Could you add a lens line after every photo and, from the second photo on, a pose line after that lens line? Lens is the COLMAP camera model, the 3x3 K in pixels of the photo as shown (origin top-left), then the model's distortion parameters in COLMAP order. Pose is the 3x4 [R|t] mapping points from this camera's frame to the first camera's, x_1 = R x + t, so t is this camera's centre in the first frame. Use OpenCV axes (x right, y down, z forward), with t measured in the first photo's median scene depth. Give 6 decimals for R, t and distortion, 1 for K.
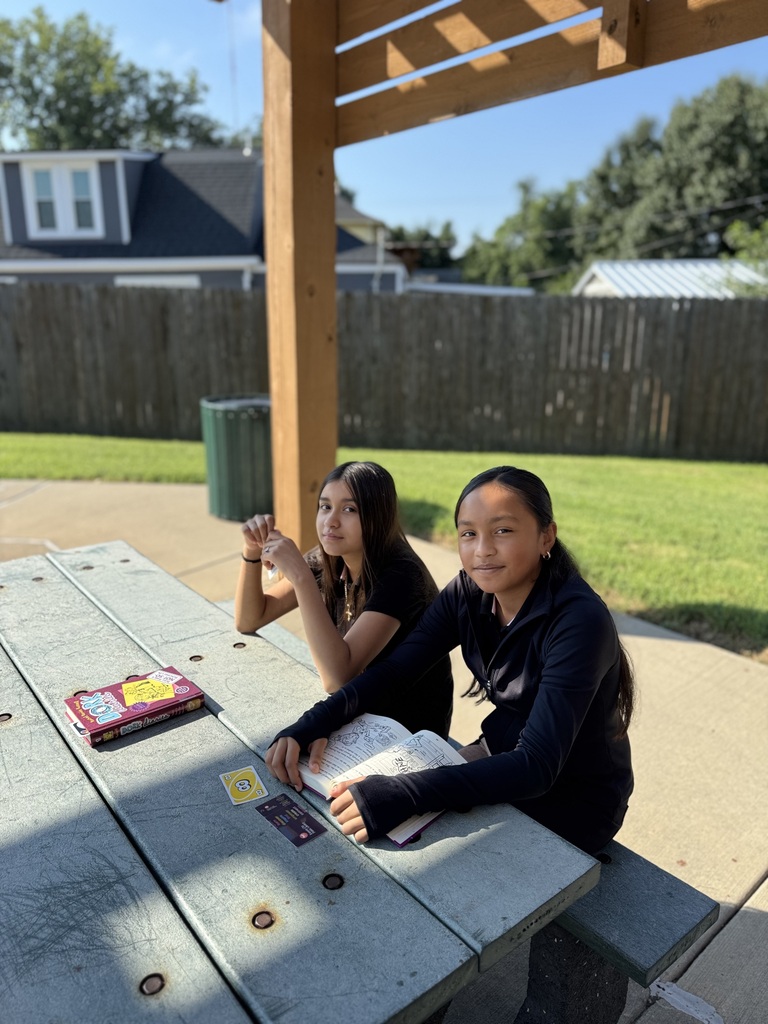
lens RADIAL K [[730.9, 0, 382.8], [0, 730.9, 513.5], [0, 0, 1]] dist [0.030738, -0.020039]
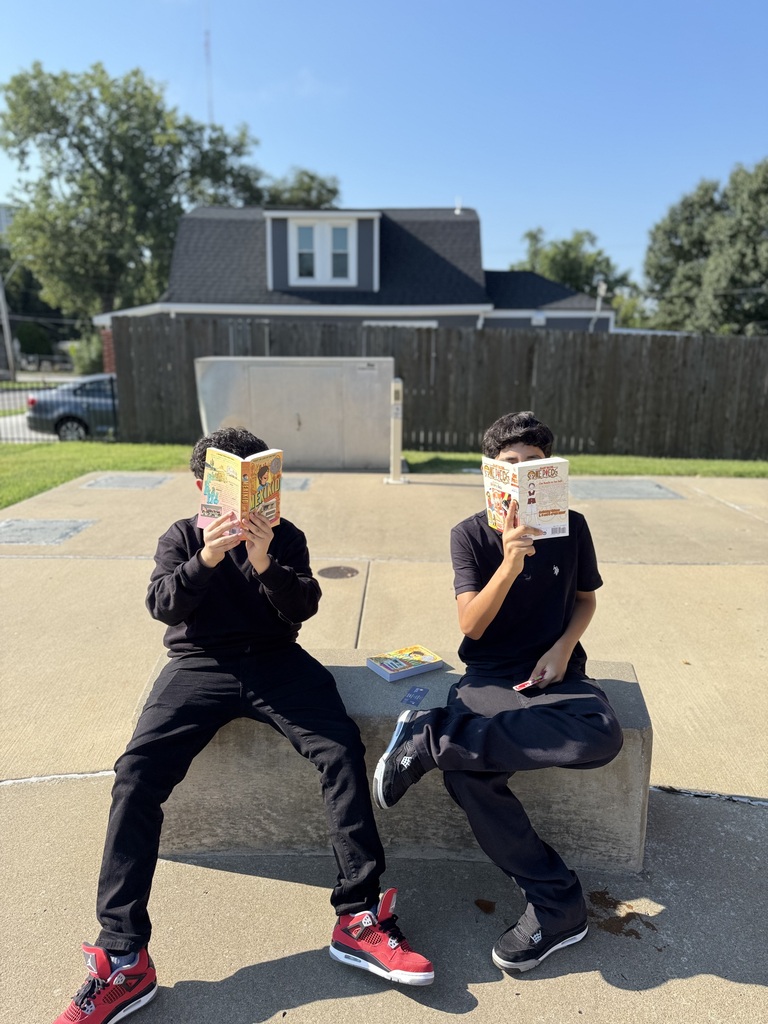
lens RADIAL K [[730.9, 0, 385.0], [0, 730.9, 510.5], [0, 0, 1]] dist [0.030738, -0.020039]
pose [[0.997203, -0.010873, 0.073943, -0.250268], [0.014858, 0.998454, -0.053562, 0.017743], [-0.073246, 0.054511, 0.995823, -0.061737]]
